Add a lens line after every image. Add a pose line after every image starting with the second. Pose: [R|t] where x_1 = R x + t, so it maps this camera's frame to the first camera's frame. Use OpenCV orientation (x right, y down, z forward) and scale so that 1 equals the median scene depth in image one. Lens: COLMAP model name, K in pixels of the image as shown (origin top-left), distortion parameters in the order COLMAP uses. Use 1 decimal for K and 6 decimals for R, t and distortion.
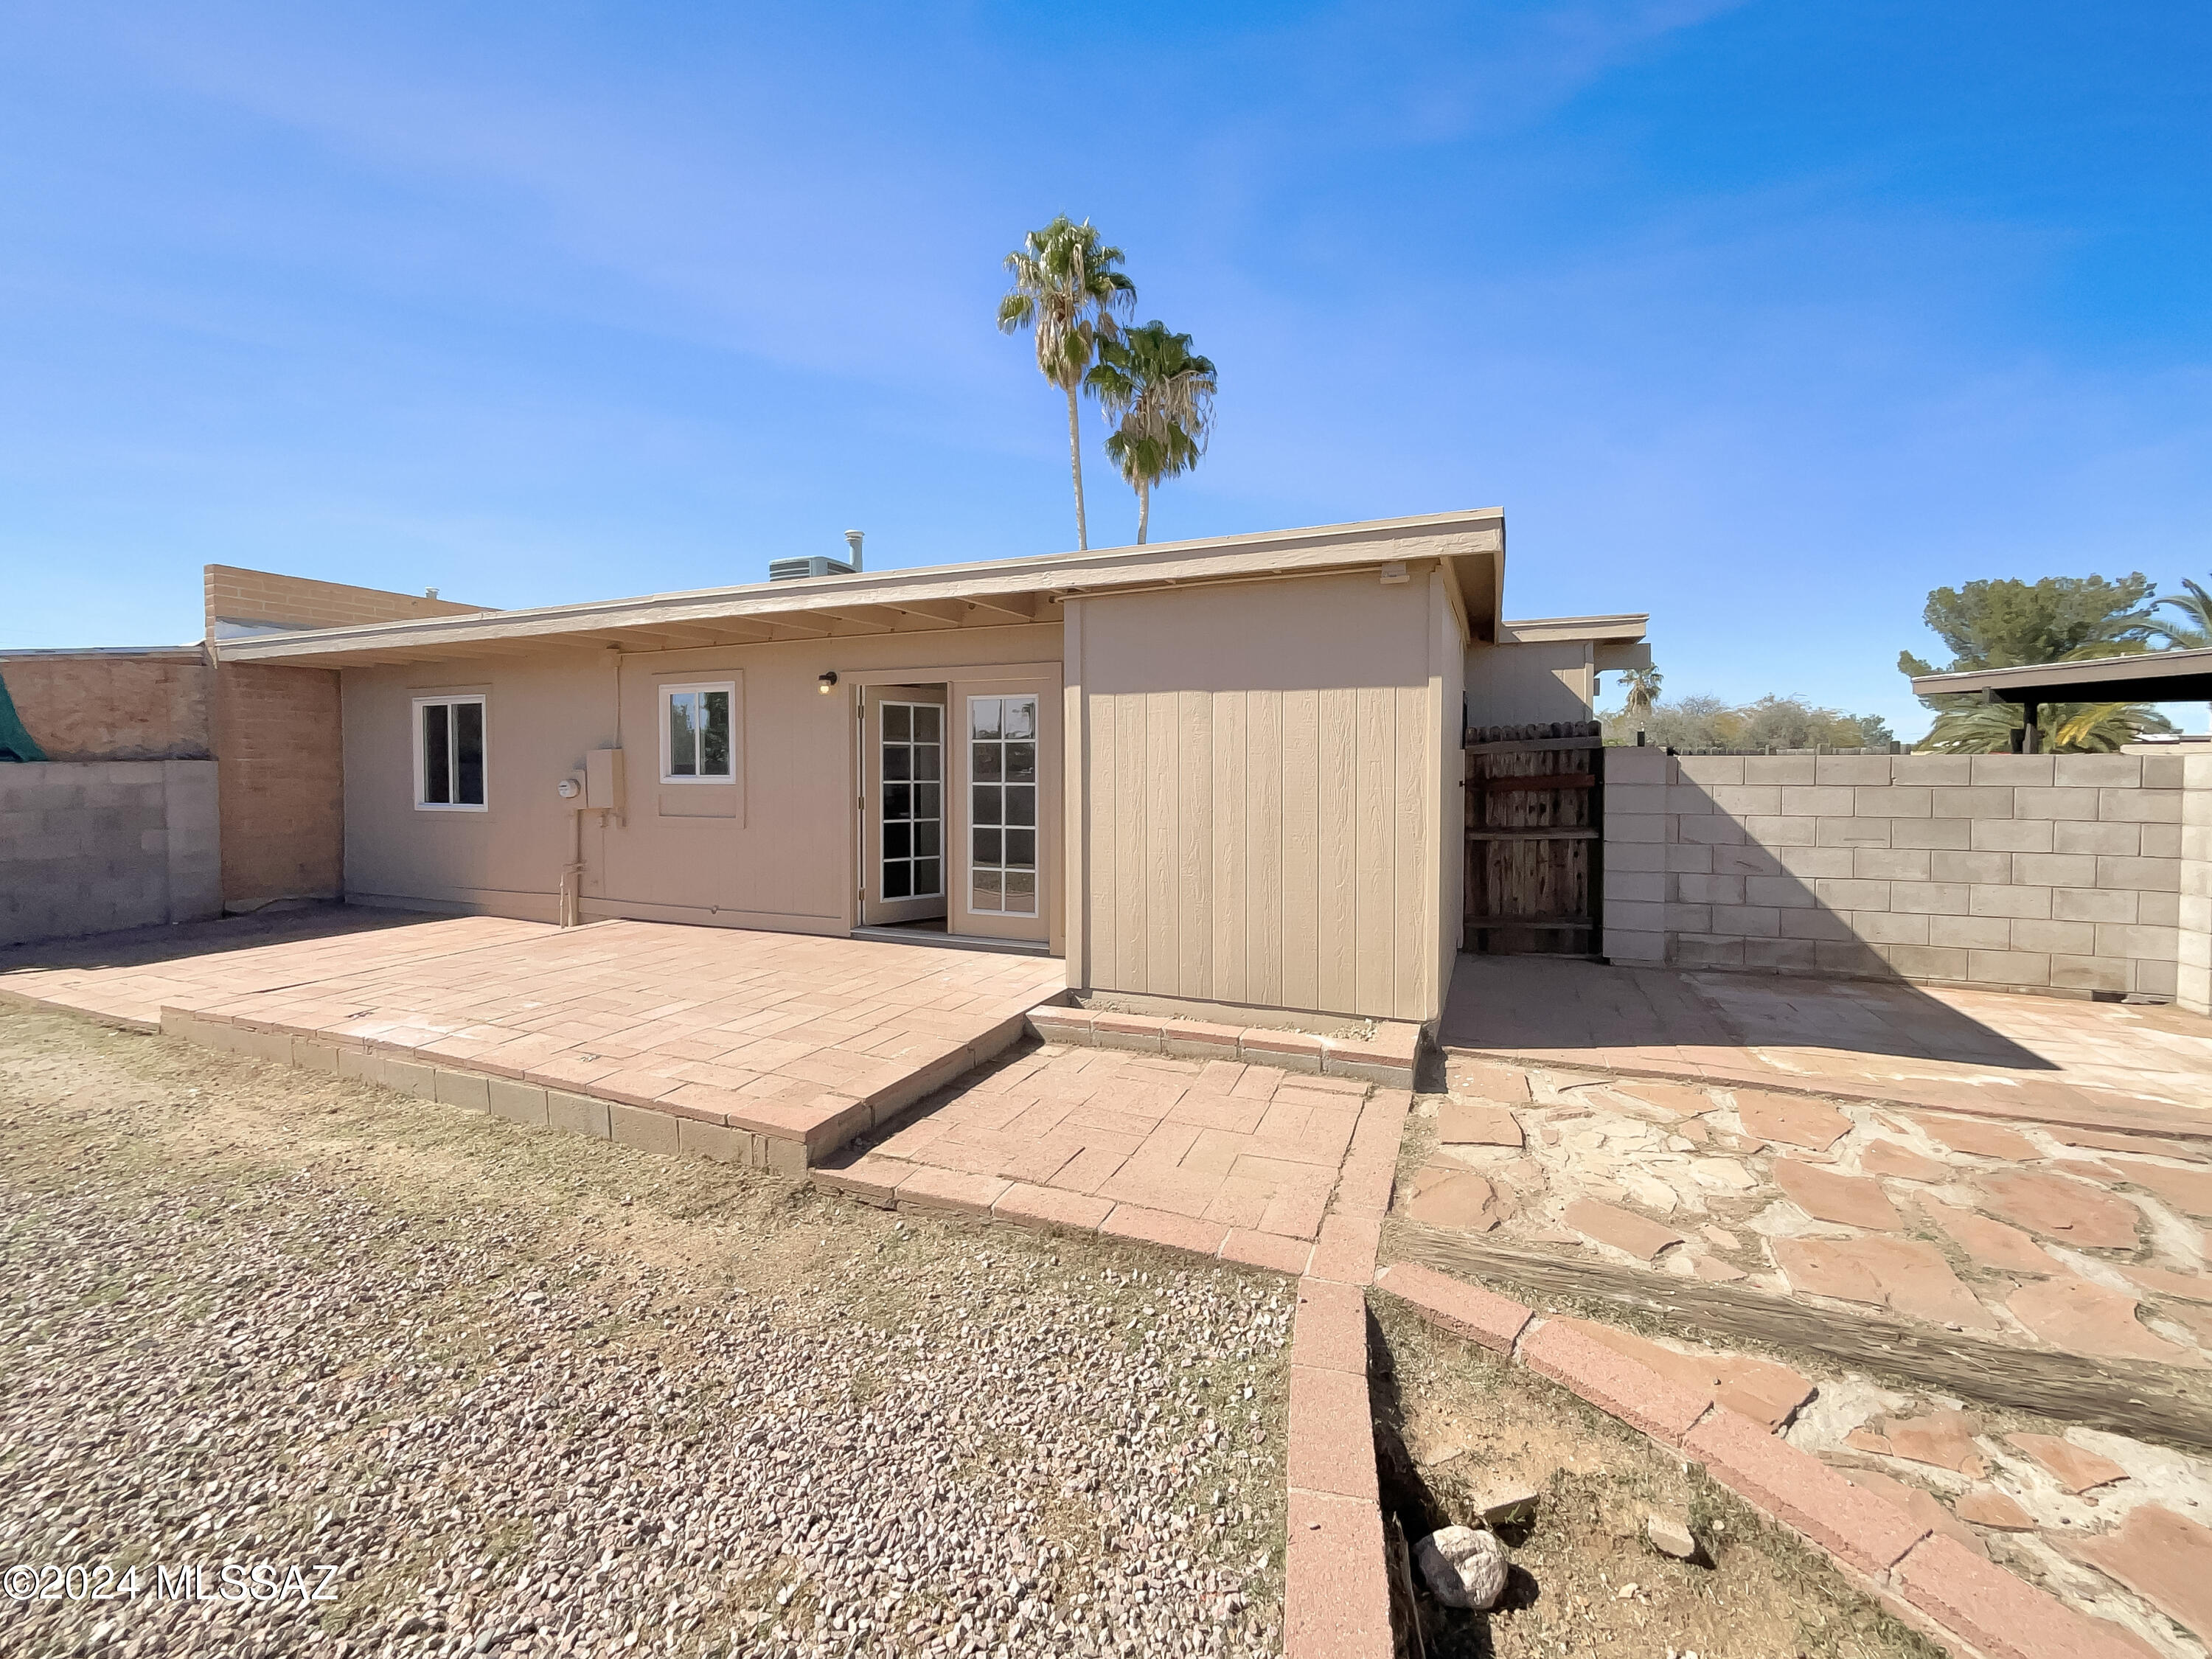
lens RADIAL K [[898.8, 0, 1105.6], [0, 898.8, 793.5], [0, 0, 1]] dist [-0.003044, -0.000014]
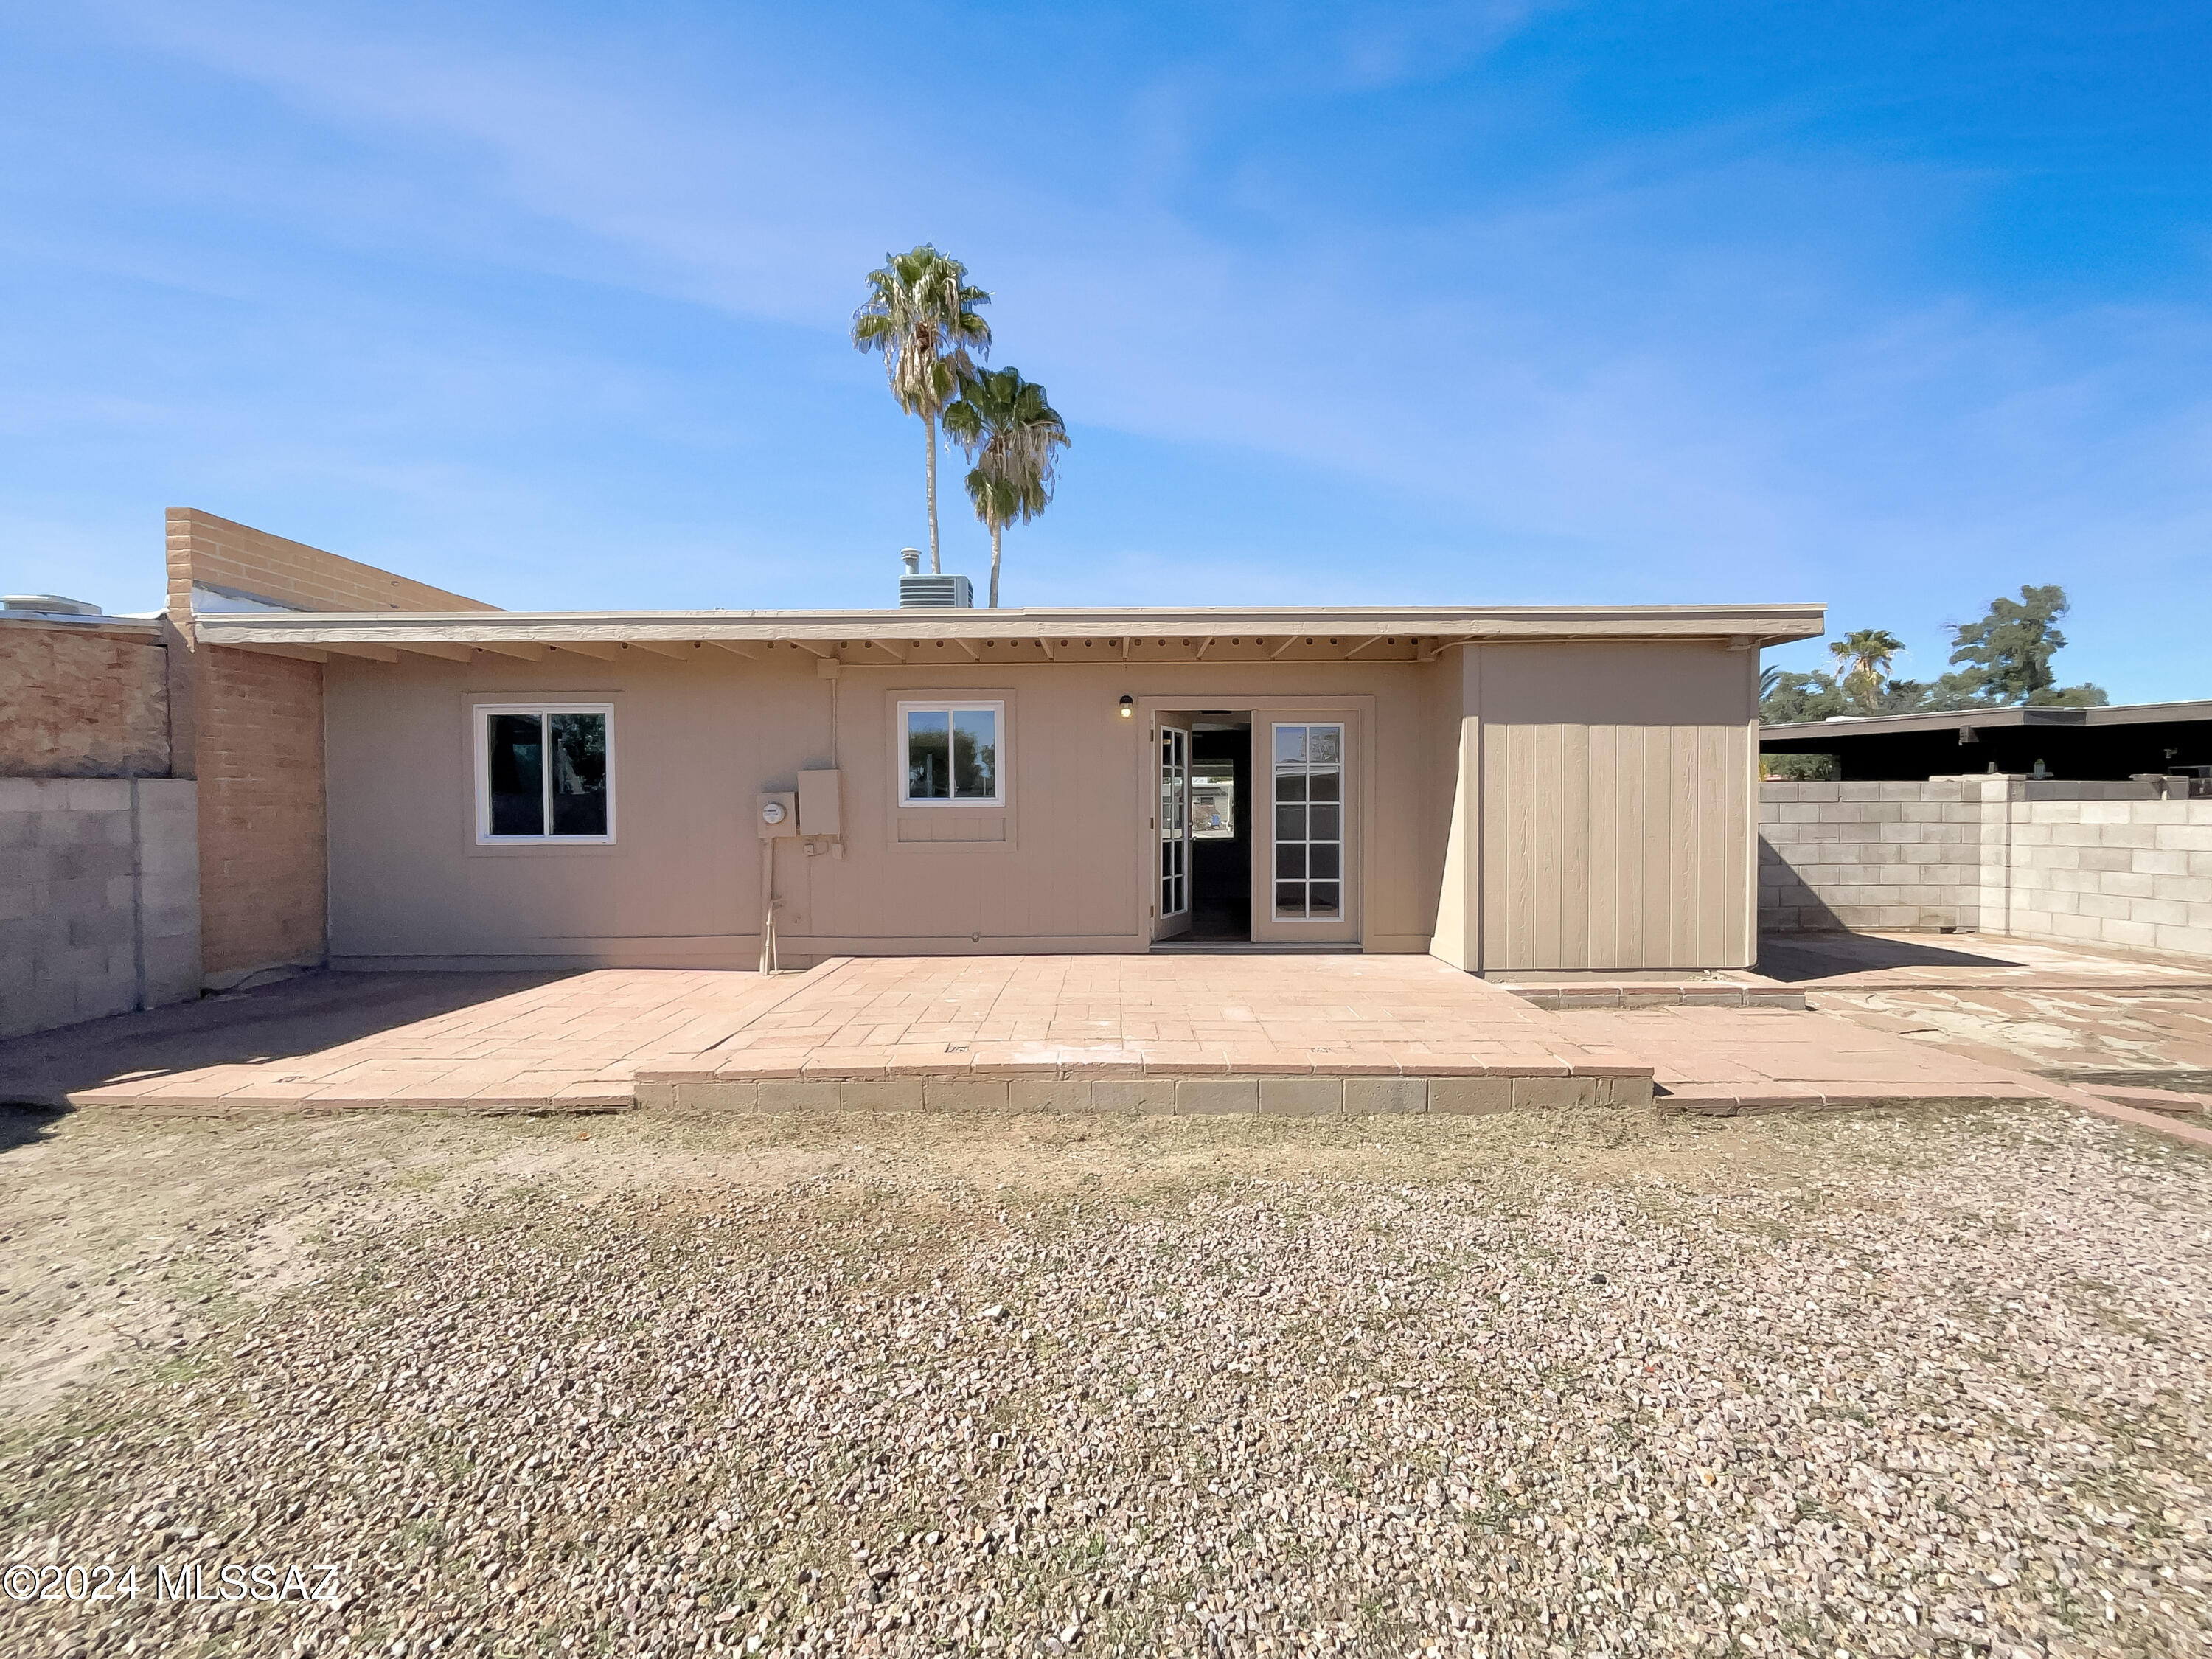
lens RADIAL K [[886.4, 0, 1106.0], [0, 886.4, 829.5], [0, 0, 1]] dist [-0.006080, -0.000017]
pose [[0.923386, -0.012829, 0.383658, -0.587843], [0.014737, 0.999889, -0.002034, 0.015504], [-0.383589, 0.007532, 0.923473, 0.063763]]
